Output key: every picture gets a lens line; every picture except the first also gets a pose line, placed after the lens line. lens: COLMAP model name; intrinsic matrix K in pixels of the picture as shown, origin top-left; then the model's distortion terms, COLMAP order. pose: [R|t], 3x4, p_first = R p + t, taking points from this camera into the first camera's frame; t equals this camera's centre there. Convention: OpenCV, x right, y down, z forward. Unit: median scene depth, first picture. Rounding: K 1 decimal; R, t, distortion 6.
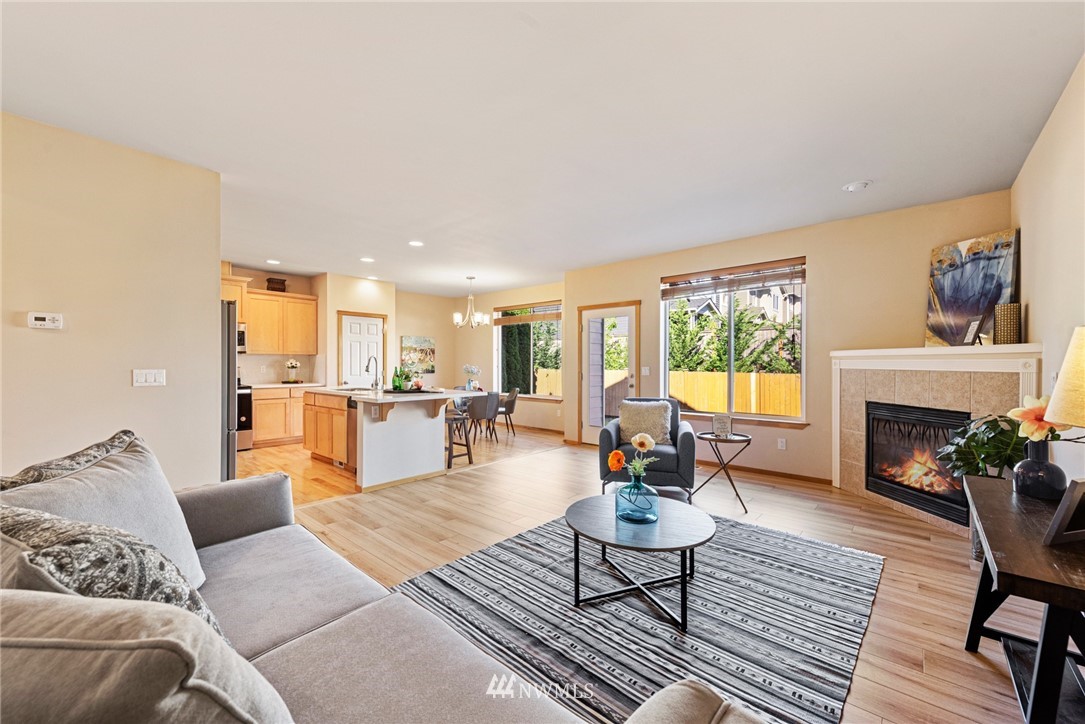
lens RADIAL K [[430.6, 0, 534.1], [0, 430.6, 365.6], [0, 0, 1]] dist [0.002070, 0.000103]
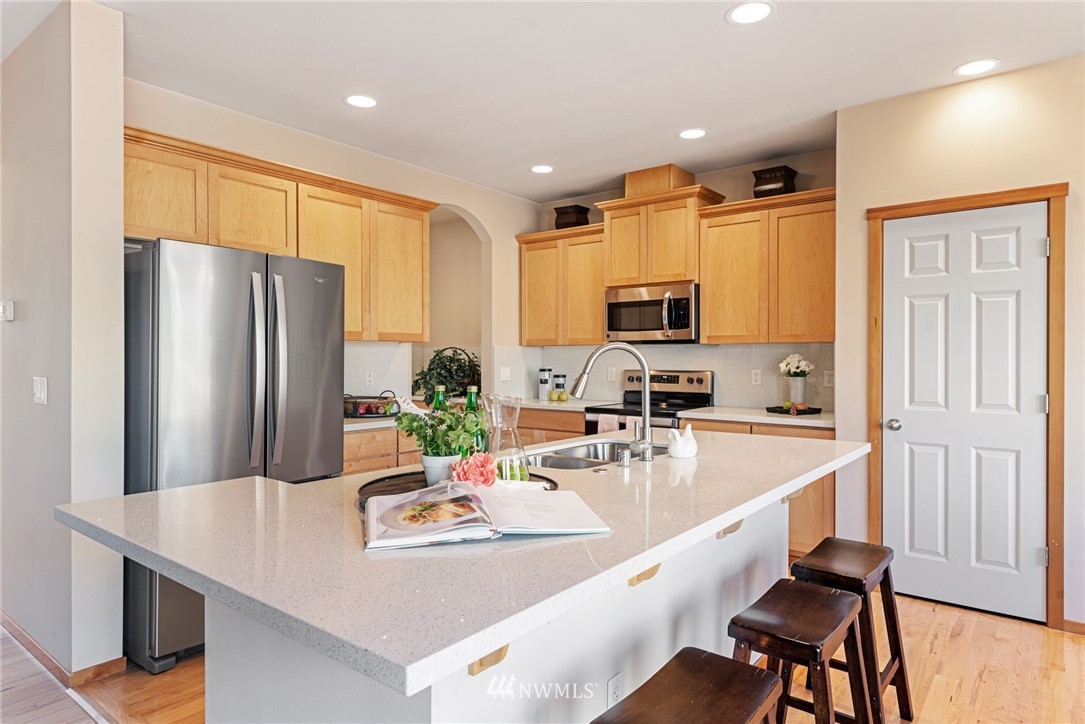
lens RADIAL K [[648.1, 0, 533.2], [0, 648.1, 358.4], [0, 0, 1]] dist [0.004870, -0.001920]
pose [[0.091237, -0.000504, -0.995829, 0.052368], [-0.001519, 0.999999, -0.000645, -0.017634], [0.995828, 0.001572, 0.091237, 1.199484]]
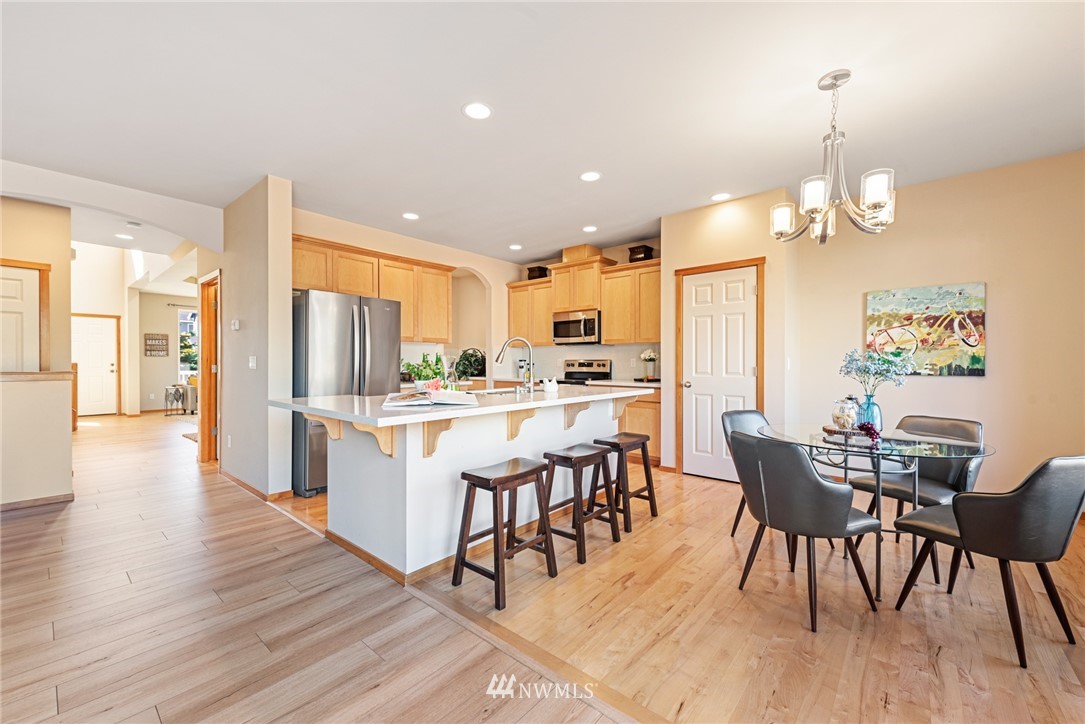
lens RADIAL K [[430.6, 0, 525.3], [0, 430.6, 363.6], [0, 0, 1]] dist [0.002070, 0.000103]
pose [[0.034314, 0.002307, -0.999408, 0.301475], [-0.003838, 0.999990, 0.002176, 0.016310], [0.999404, 0.003761, 0.034323, 1.314680]]
